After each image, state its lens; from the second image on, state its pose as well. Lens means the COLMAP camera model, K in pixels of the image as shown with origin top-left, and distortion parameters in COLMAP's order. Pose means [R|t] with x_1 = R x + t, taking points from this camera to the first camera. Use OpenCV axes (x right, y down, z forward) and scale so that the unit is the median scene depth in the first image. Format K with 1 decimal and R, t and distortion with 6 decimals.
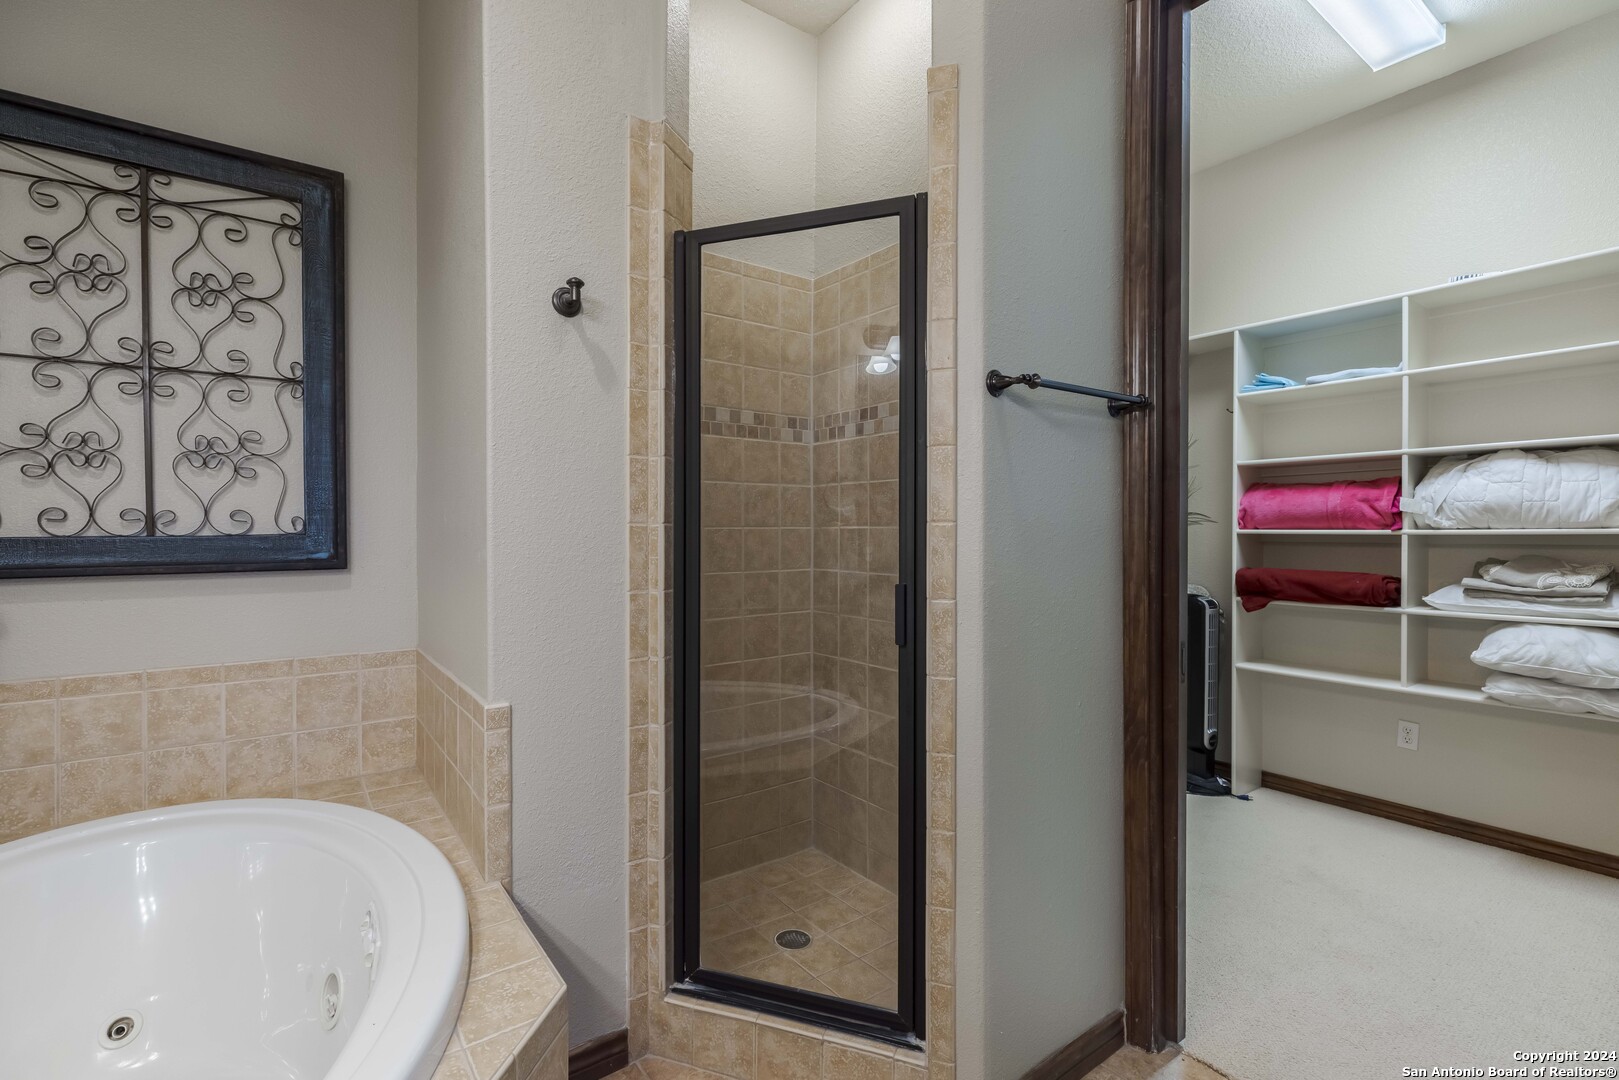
lens RADIAL K [[730.5, 0, 816.8], [0, 730.5, 532.9], [0, 0, 1]] dist [0.002269, 0.000599]
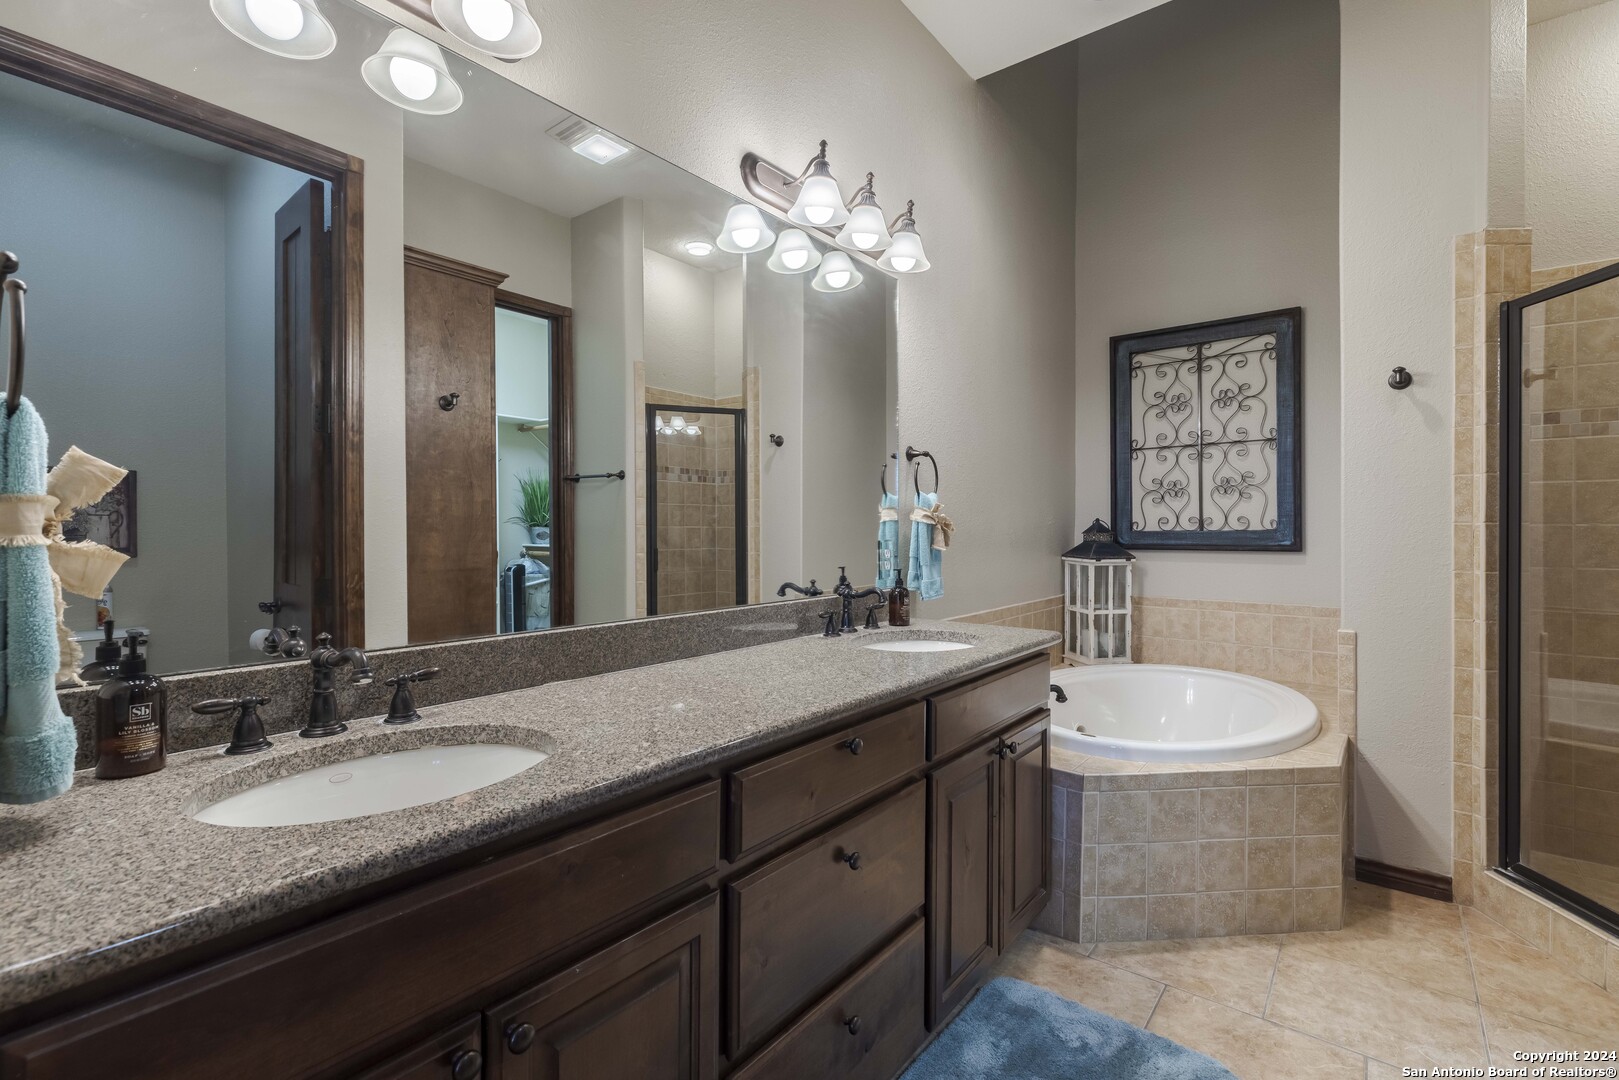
lens RADIAL K [[730.5, 0, 816.8], [0, 730.5, 532.9], [0, 0, 1]] dist [0.002269, 0.000599]
pose [[0.267764, 0.005990, -0.963466, 0.711130], [-0.002625, 0.999981, 0.005488, 0.002152], [0.963481, 0.001060, 0.267775, -0.522167]]
